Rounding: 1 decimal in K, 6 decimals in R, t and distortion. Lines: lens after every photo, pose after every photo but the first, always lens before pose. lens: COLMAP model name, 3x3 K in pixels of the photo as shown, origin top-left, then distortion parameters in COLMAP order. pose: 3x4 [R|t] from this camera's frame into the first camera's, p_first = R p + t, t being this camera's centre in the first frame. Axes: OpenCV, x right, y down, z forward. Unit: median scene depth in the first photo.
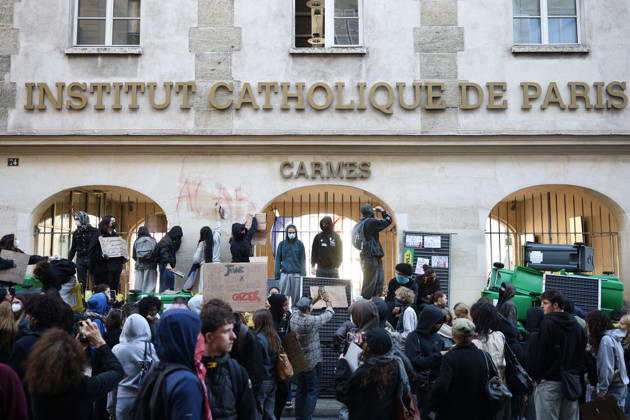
lens RADIAL K [[636.6, 0, 317.7], [0, 636.6, 213.9], [0, 0, 1]] dist [0.002894, 0.000000]
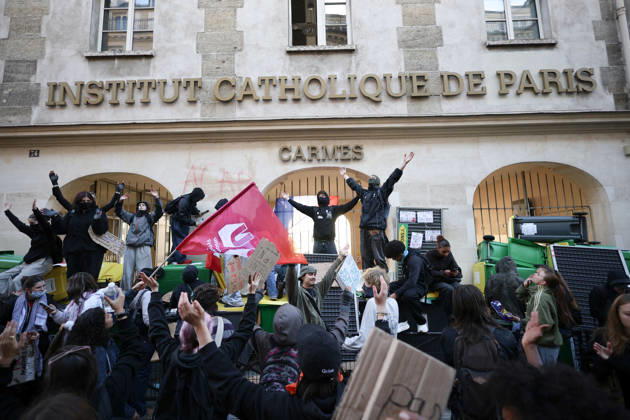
lens RADIAL K [[291.0, 0, 316.1], [0, 291.0, 211.8], [0, 0, 1]] dist [-0.002228, 0.000449]
pose [[0.999747, -0.022233, 0.003386, -0.000360], [0.022323, 0.999319, -0.029383, 0.043859], [-0.002730, 0.029452, 0.999562, 0.504256]]
